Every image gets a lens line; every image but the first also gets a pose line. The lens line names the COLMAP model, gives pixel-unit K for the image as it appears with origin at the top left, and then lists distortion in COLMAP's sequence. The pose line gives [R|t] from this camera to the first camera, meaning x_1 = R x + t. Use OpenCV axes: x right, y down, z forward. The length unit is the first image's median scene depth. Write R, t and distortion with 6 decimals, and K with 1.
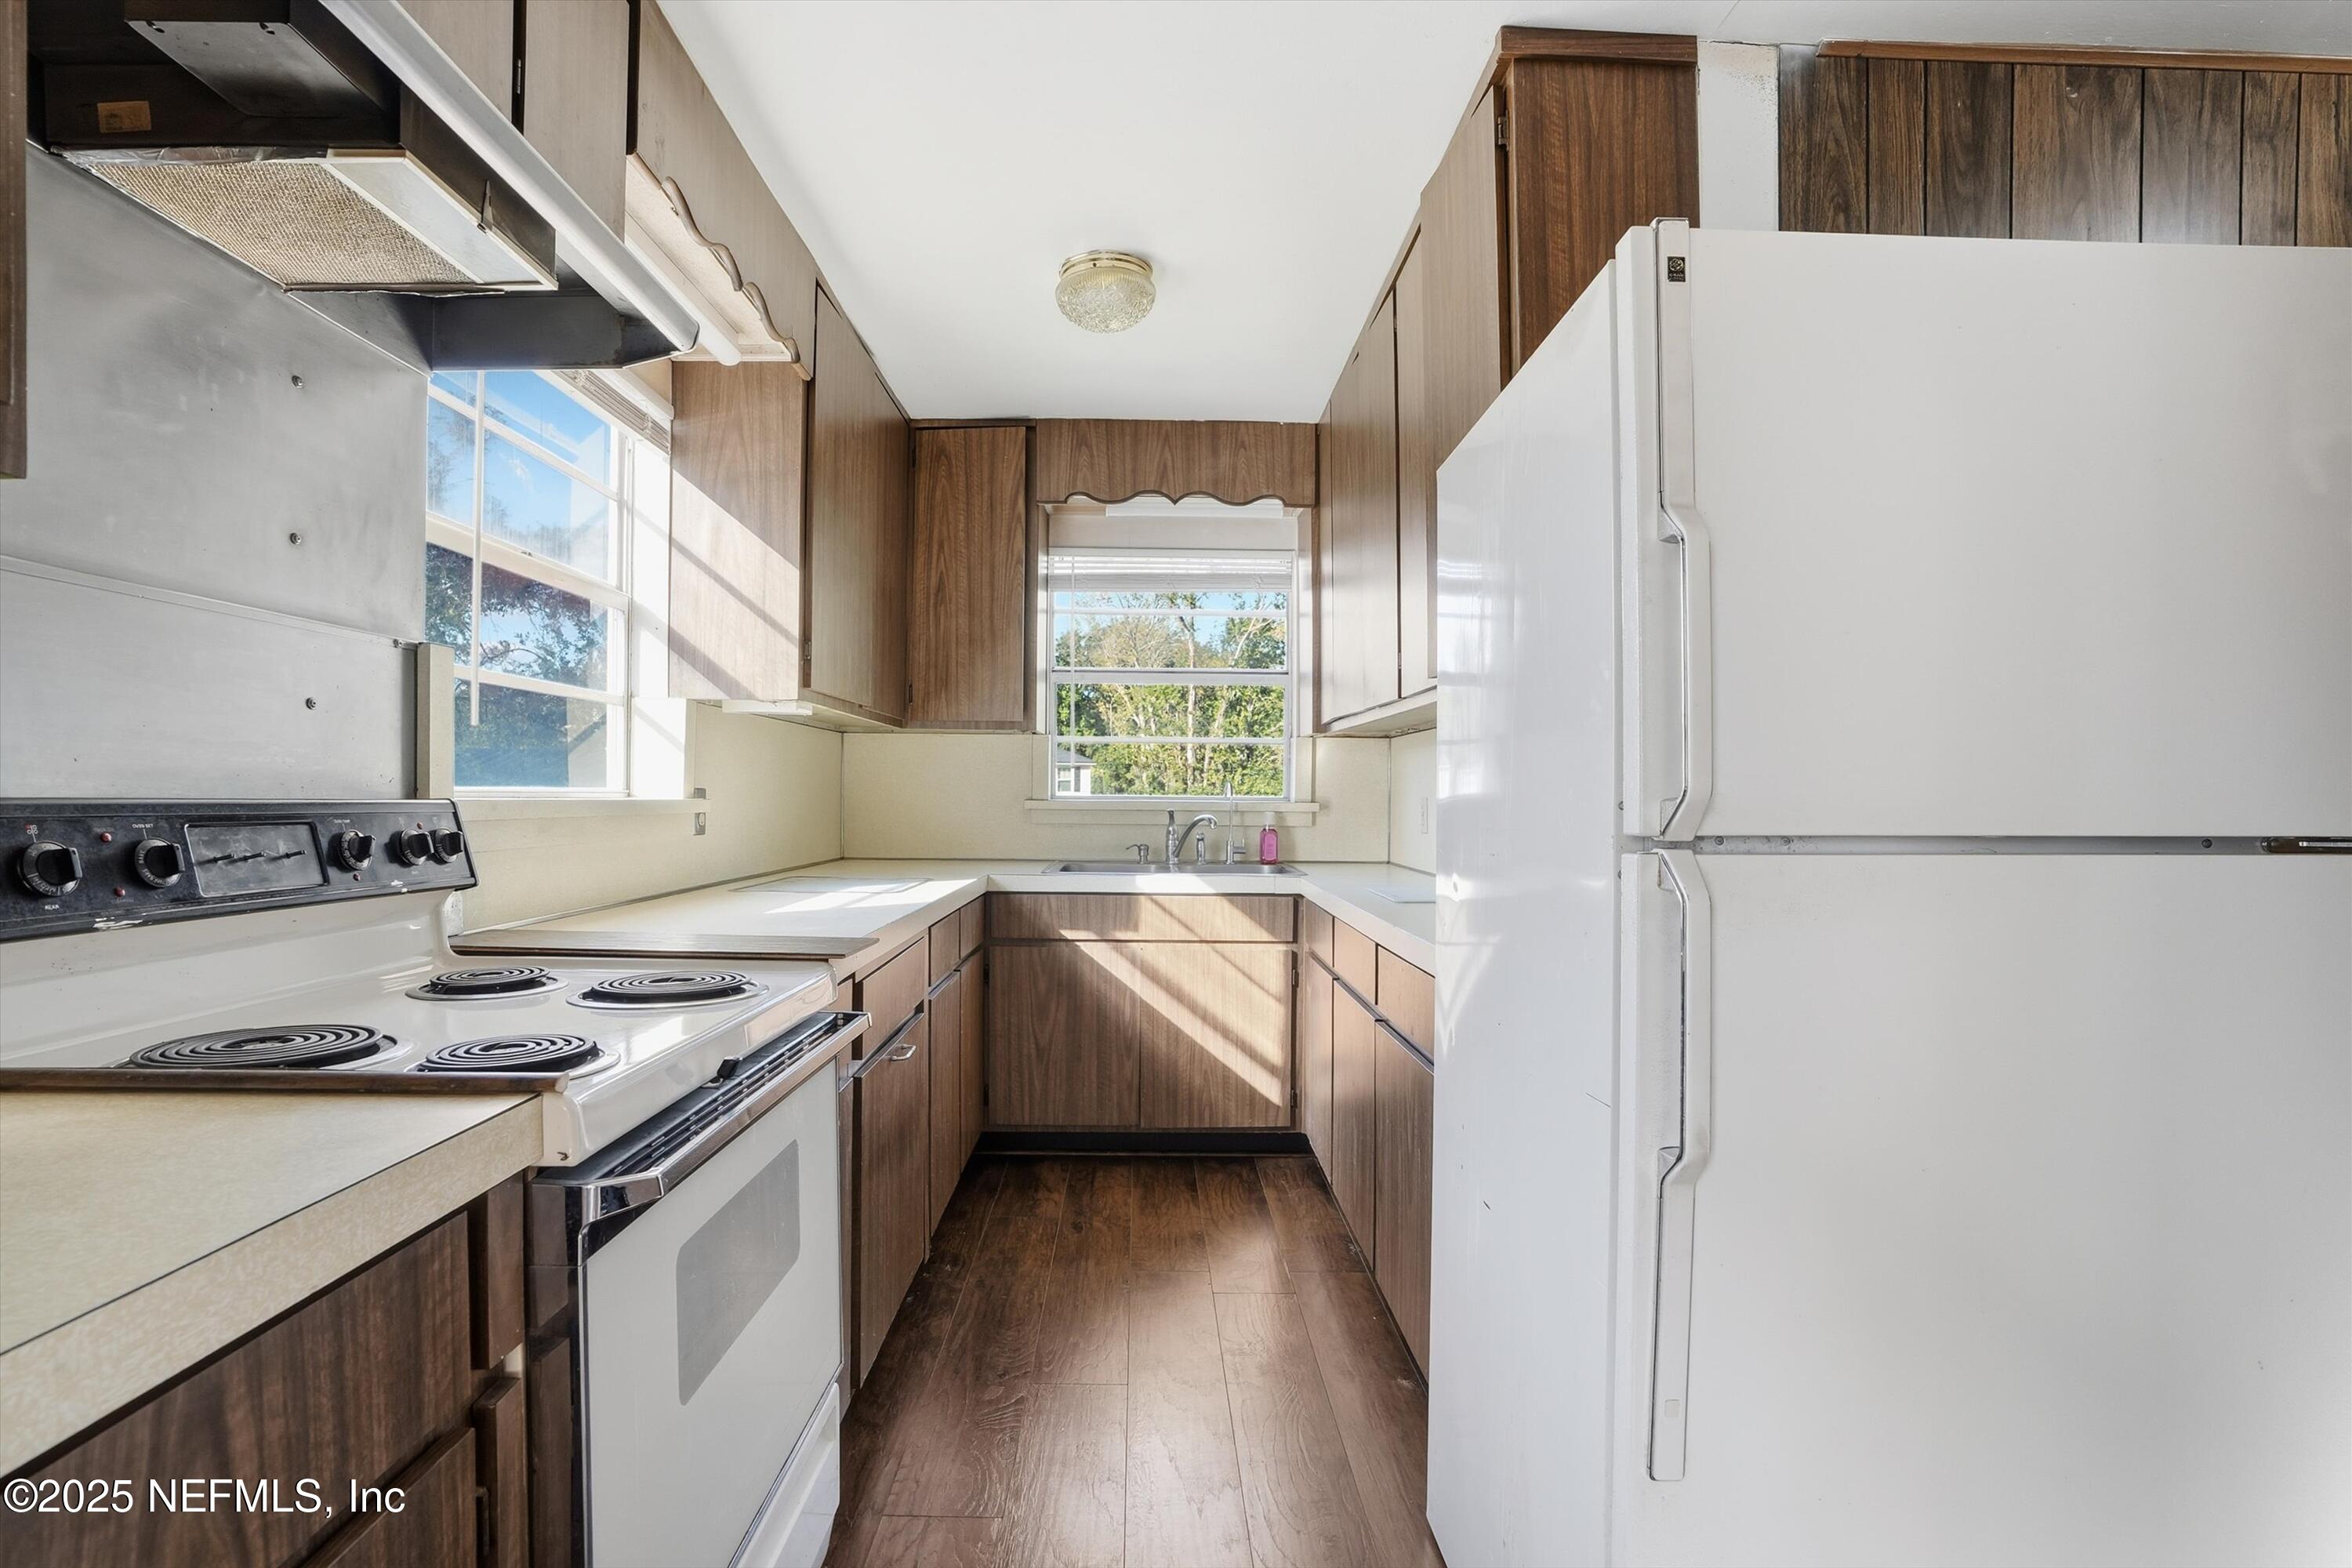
lens RADIAL K [[1096.9, 0, 1178.6], [0, 1096.9, 790.6], [0, 0, 1]] dist [-0.042664, 0.002292]
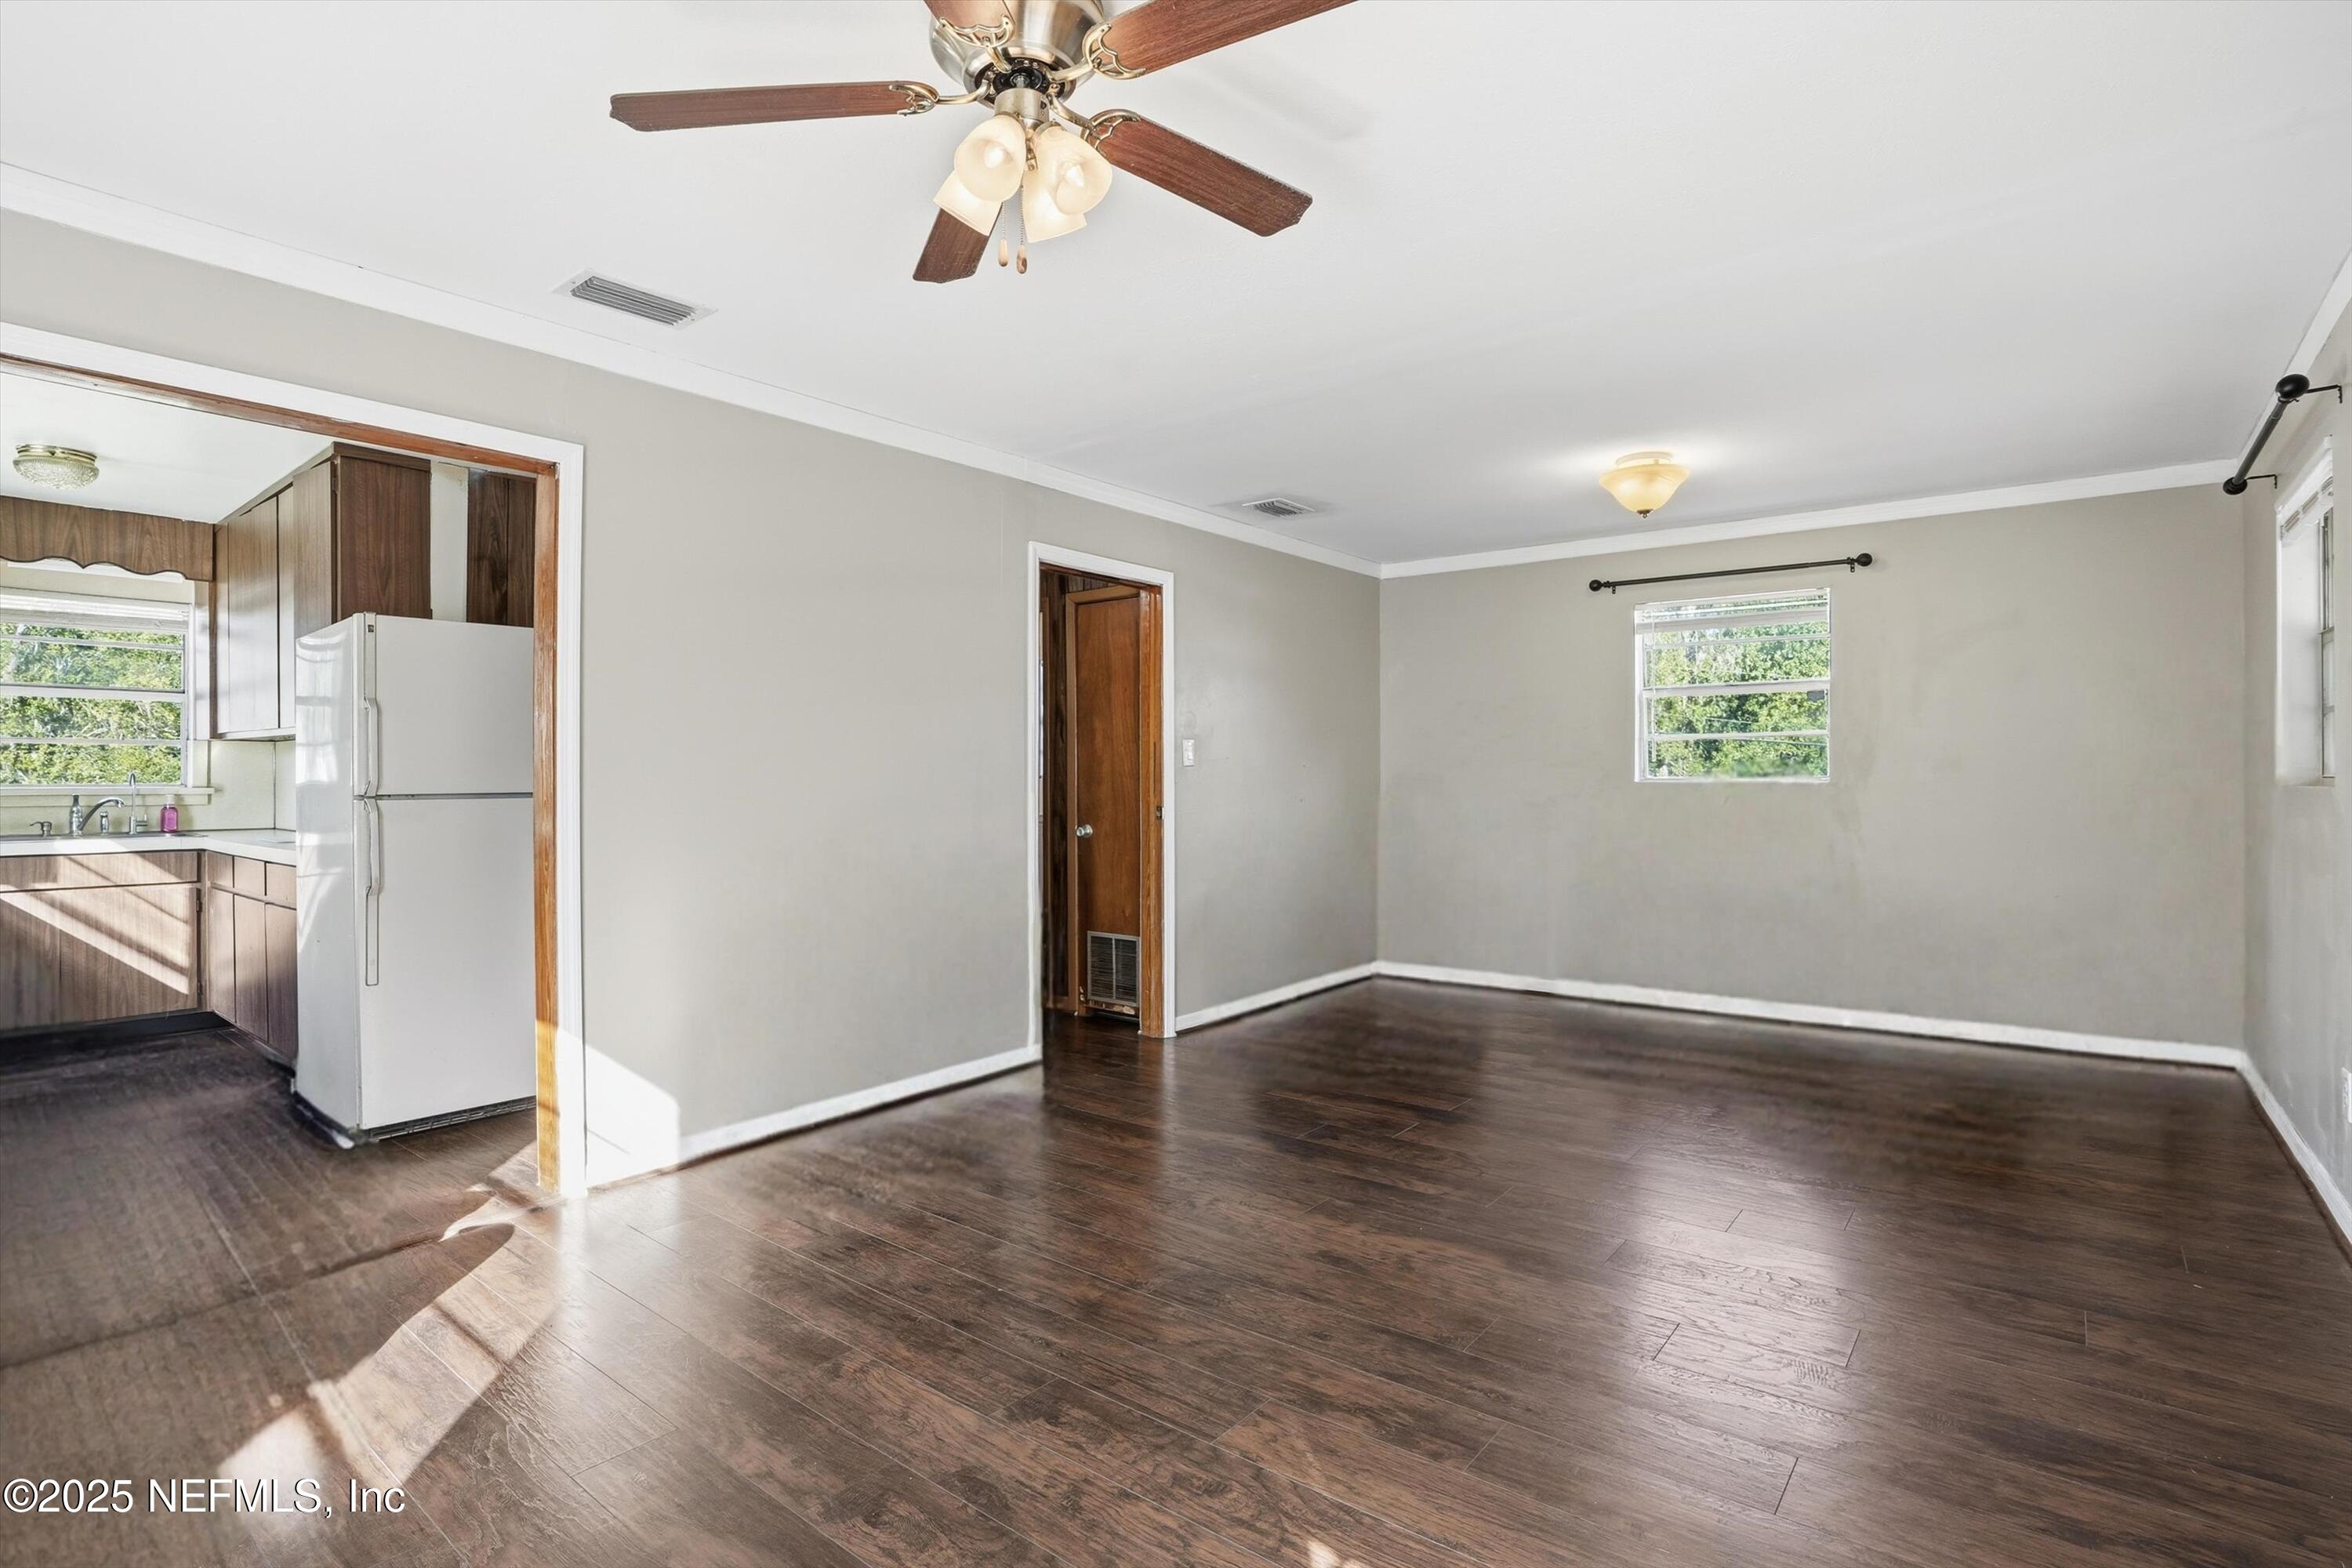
lens RADIAL K [[1096.9, 0, 1184.4], [0, 1096.9, 773.2], [0, 0, 1]] dist [-0.042664, 0.002292]
pose [[0.631738, -0.007651, 0.775144, -0.158159], [0.005306, 0.999971, 0.005546, -0.009041], [-0.775164, 0.000609, 0.631760, -0.930751]]
